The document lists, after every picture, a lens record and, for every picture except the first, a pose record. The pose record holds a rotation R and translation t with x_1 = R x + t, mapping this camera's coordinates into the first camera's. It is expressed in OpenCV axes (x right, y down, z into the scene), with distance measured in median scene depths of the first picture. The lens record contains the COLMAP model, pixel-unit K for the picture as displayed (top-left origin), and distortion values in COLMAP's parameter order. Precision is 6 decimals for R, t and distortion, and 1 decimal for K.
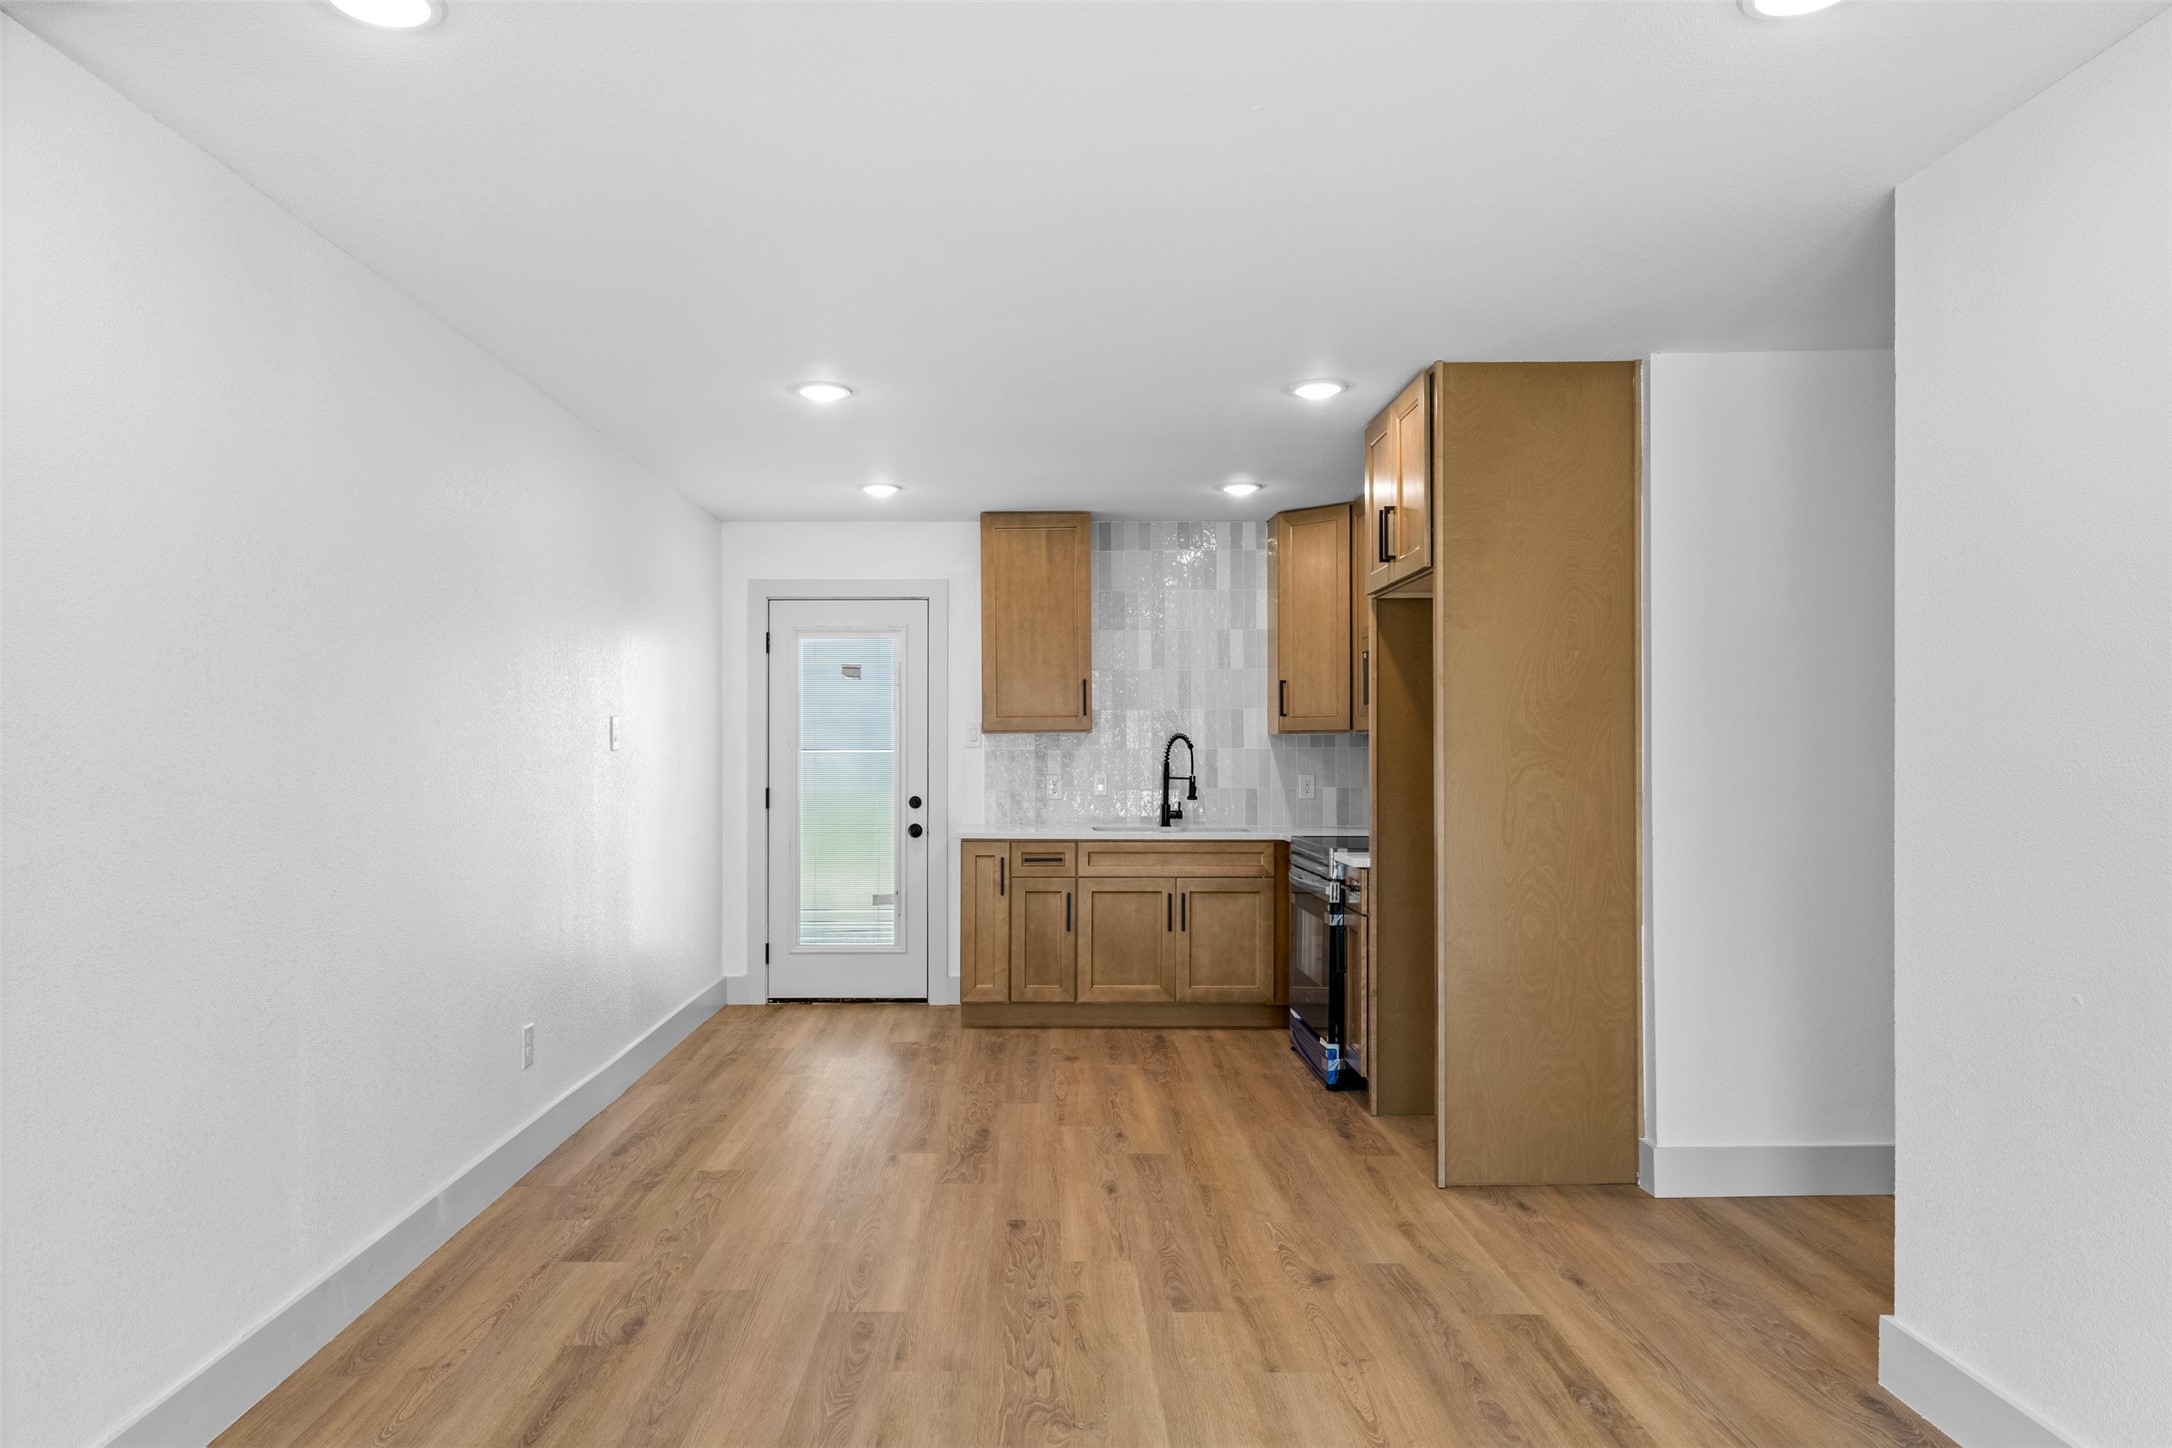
lens RADIAL K [[1380.3, 0, 1036.1], [0, 1380.3, 734.6], [0, 0, 1]] dist [-0.009992, 0.003219]
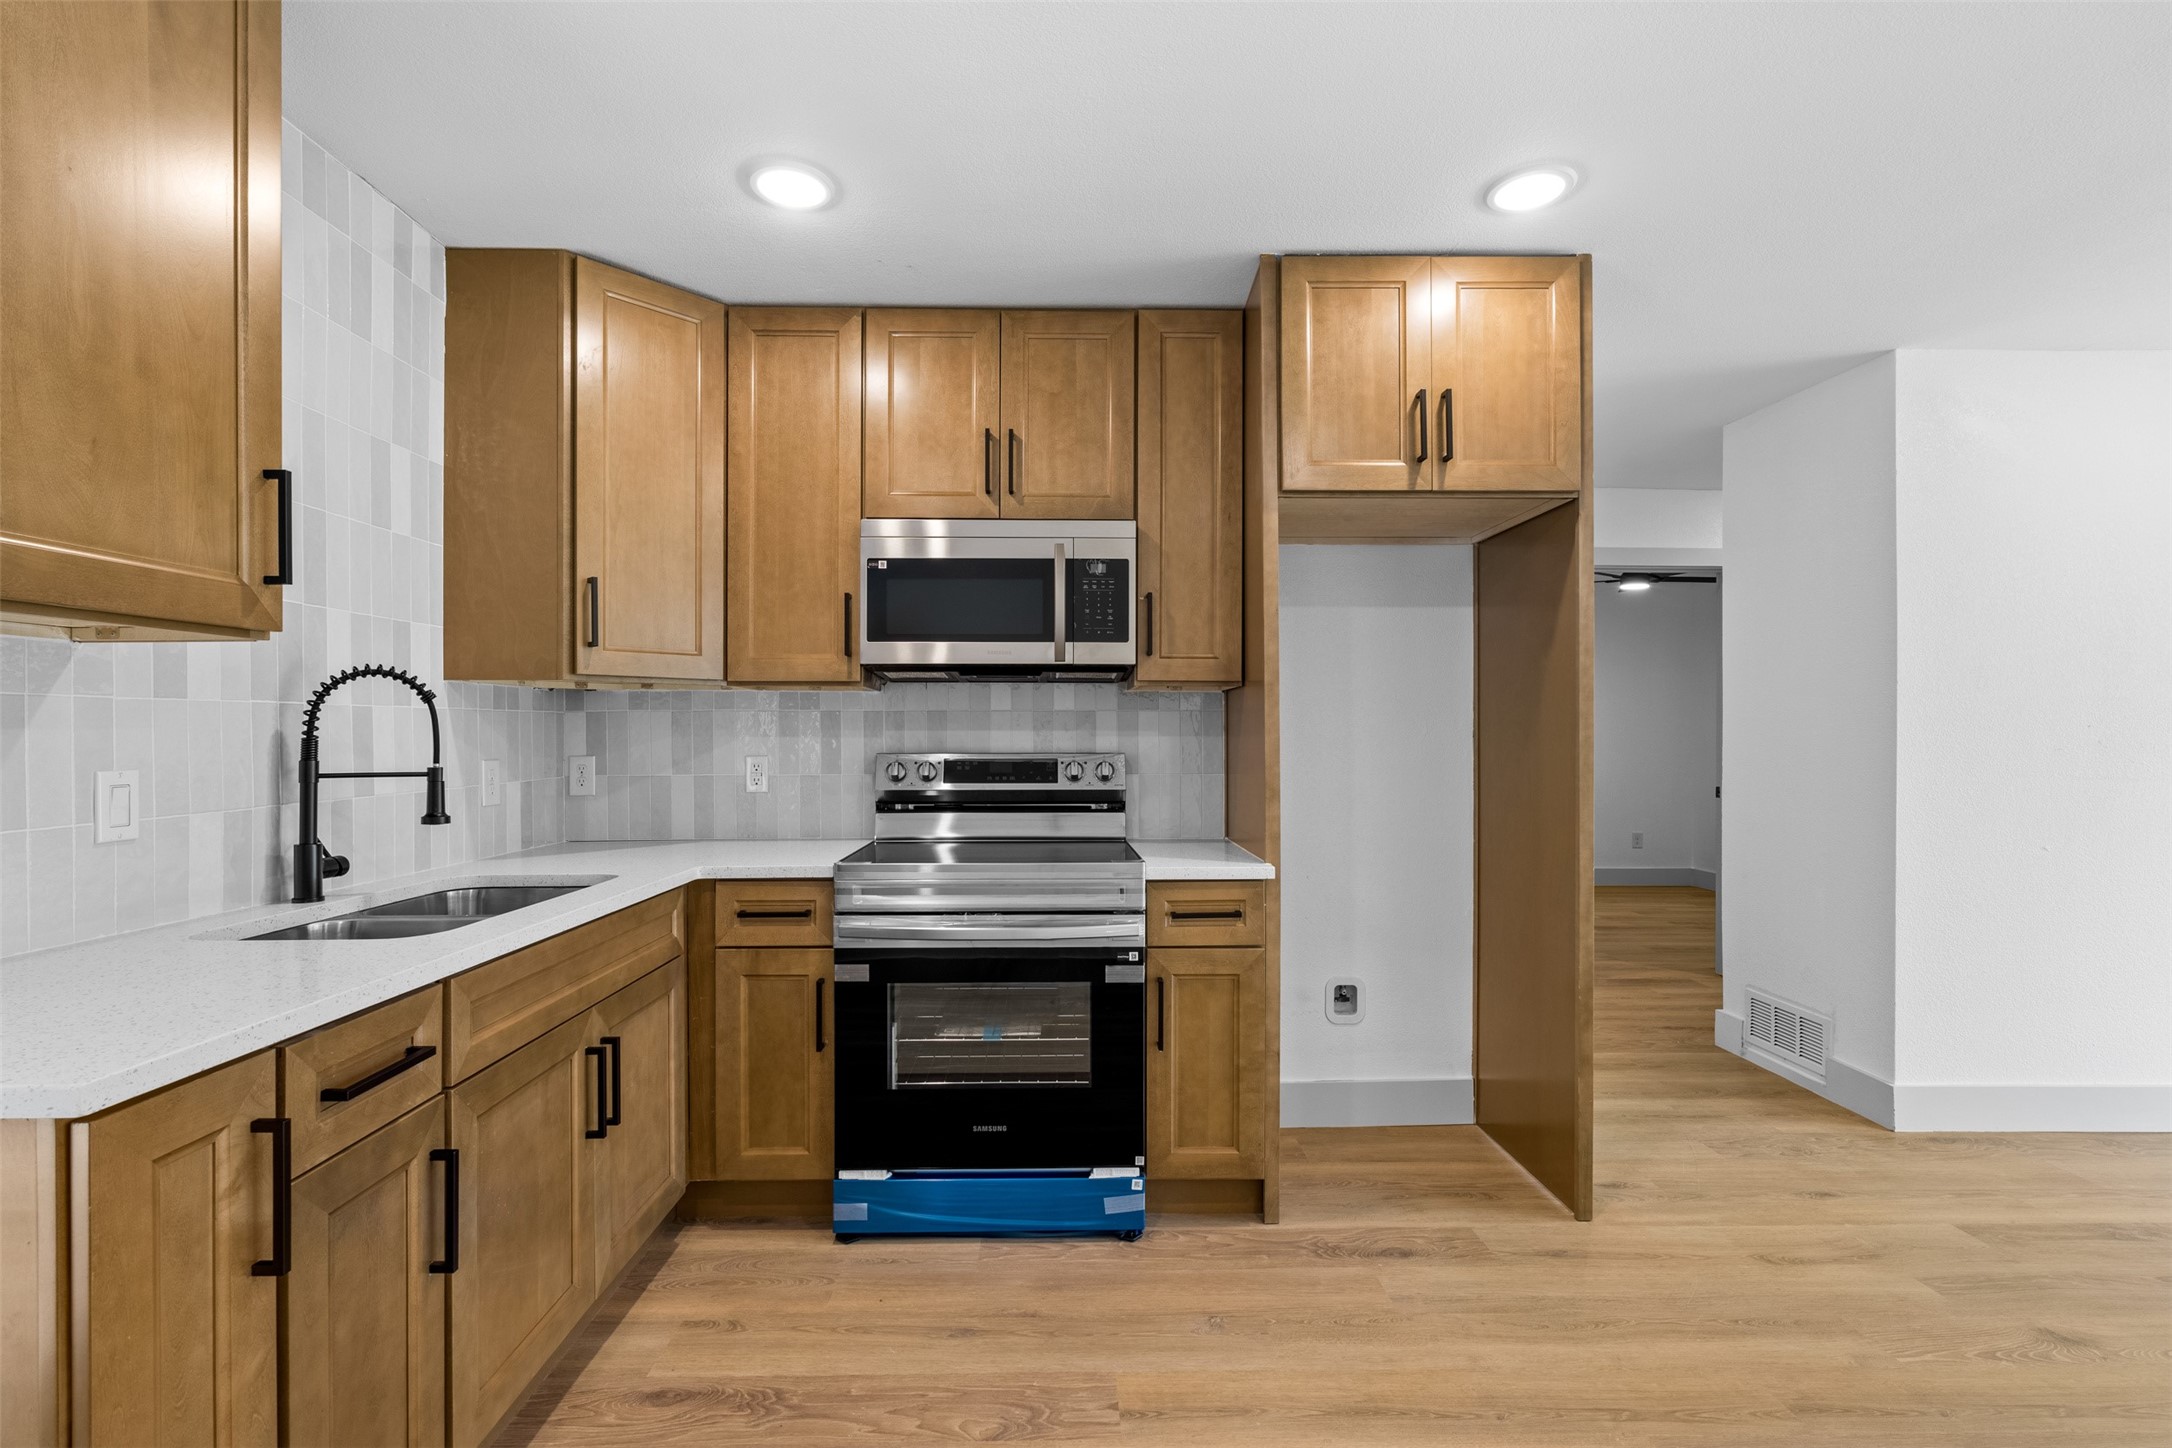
lens RADIAL K [[953.7, 0, 1069.0], [0, 953.7, 738.1], [0, 0, 1]] dist [-0.006944, 0.001026]
pose [[-0.010149, -0.000891, 0.999948, -0.191167], [-0.010538, 0.999944, 0.000784, 0.019932], [-0.999893, -0.010529, -0.010158, 0.858875]]
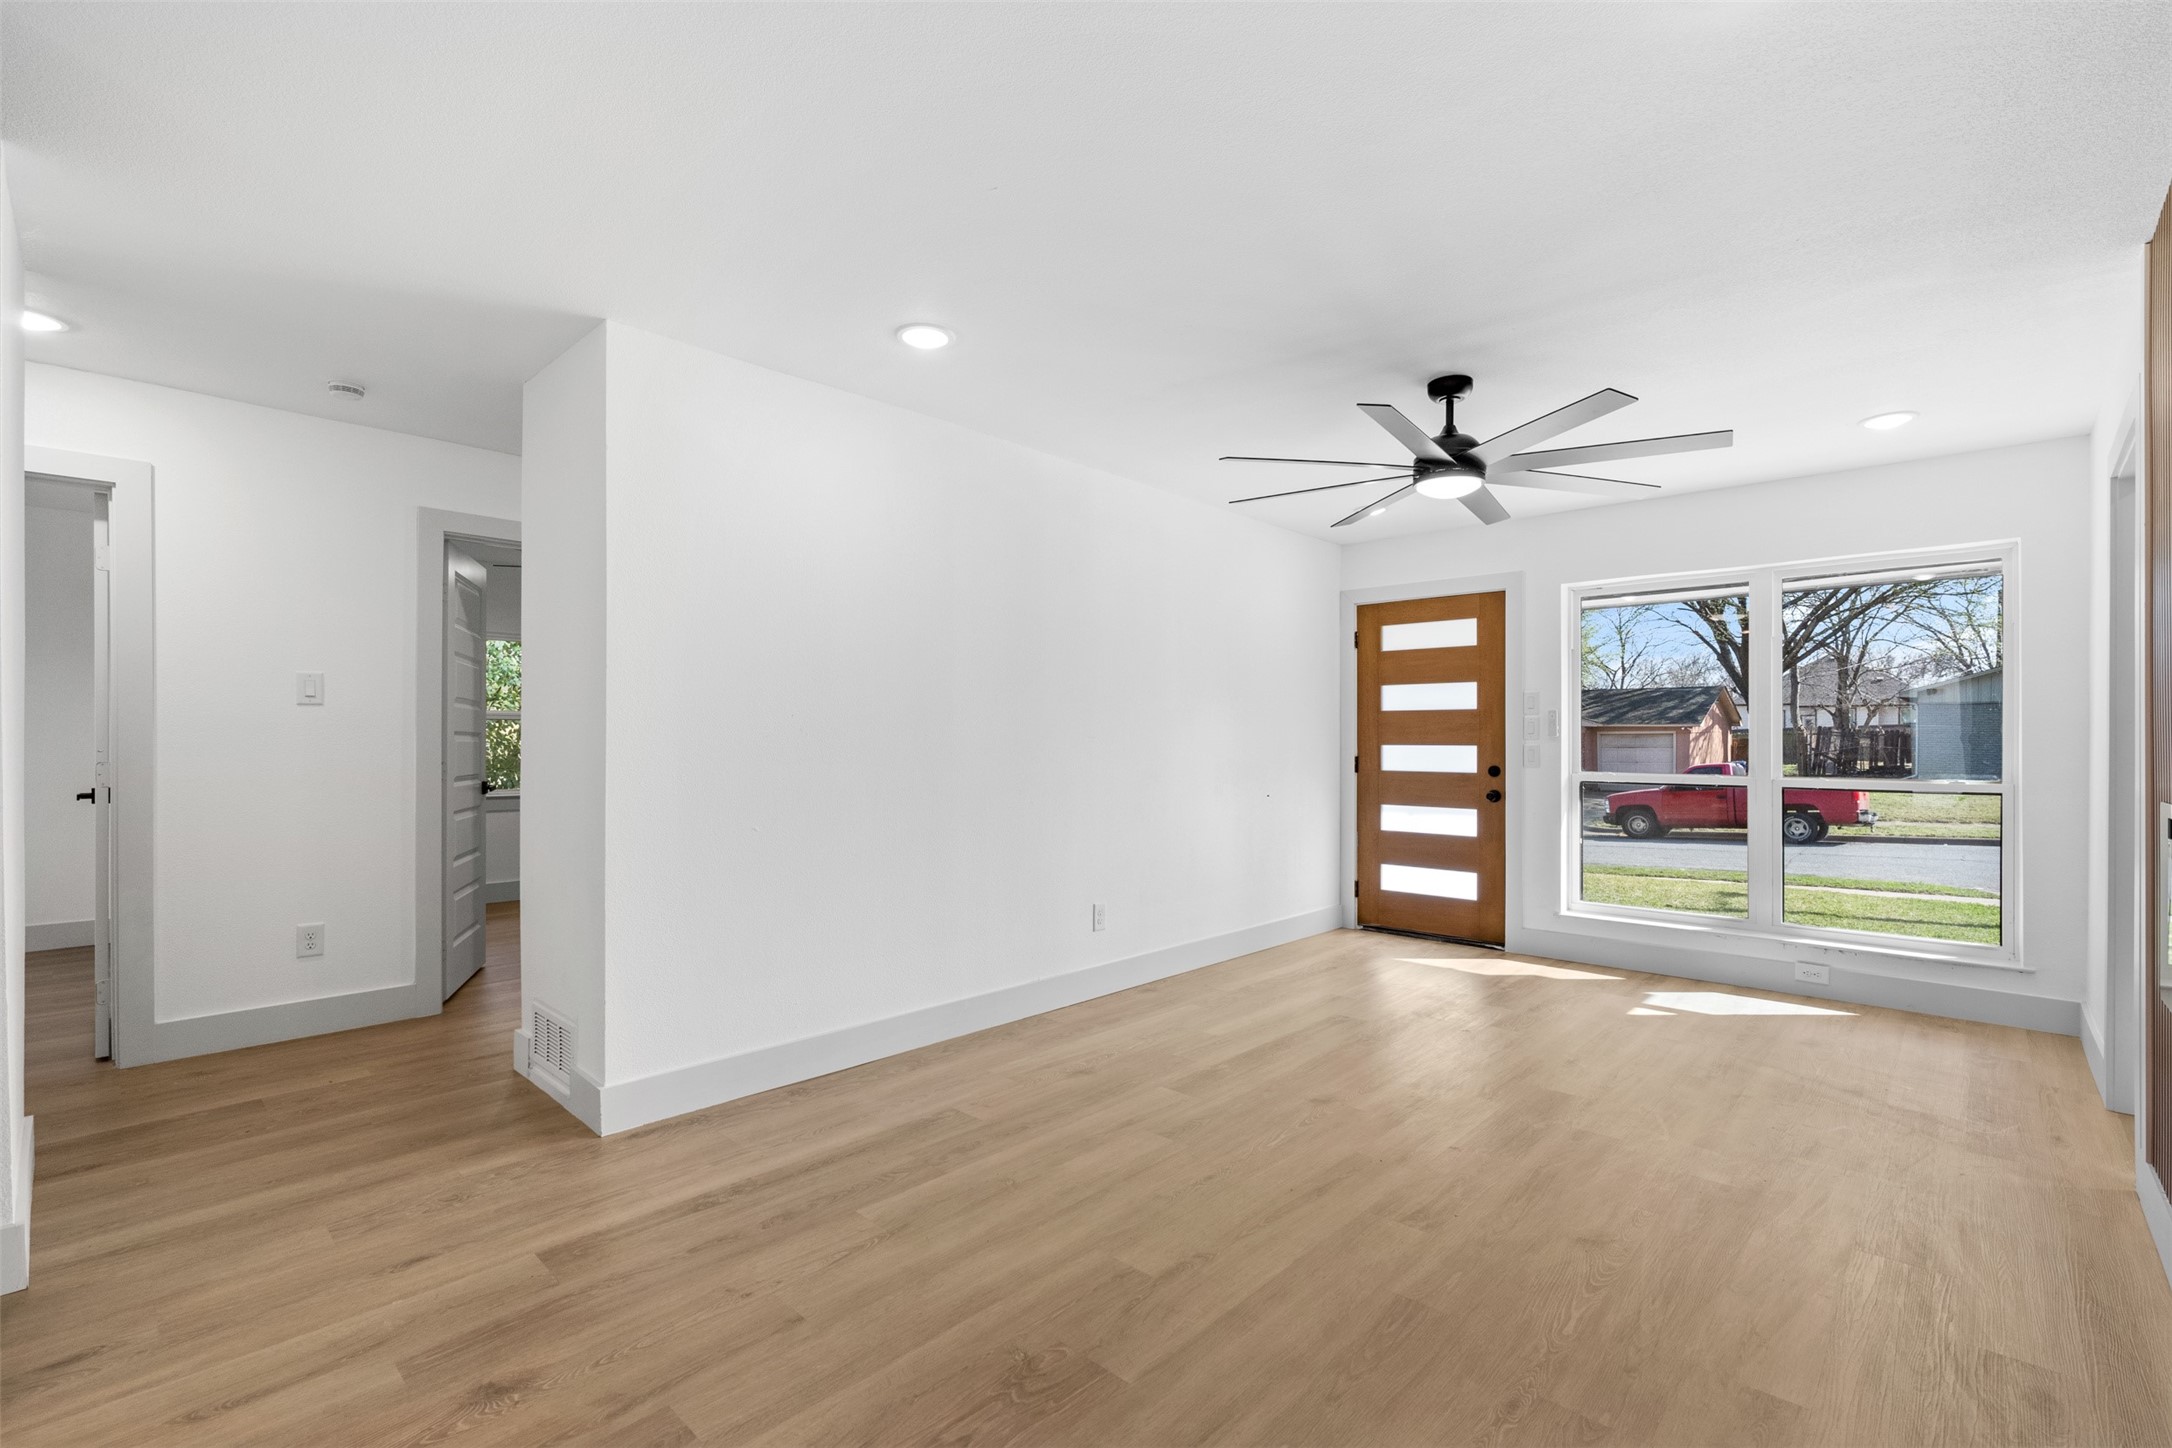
lens RADIAL K [[953.7, 0, 1095.8], [0, 953.7, 726.6], [0, 0, 1]] dist [-0.006944, 0.001026]
pose [[-0.738919, 0.012287, 0.673682, -0.199869], [-0.005478, 0.999691, -0.024241, 0.027774], [-0.673772, -0.021602, -0.738624, 0.622333]]
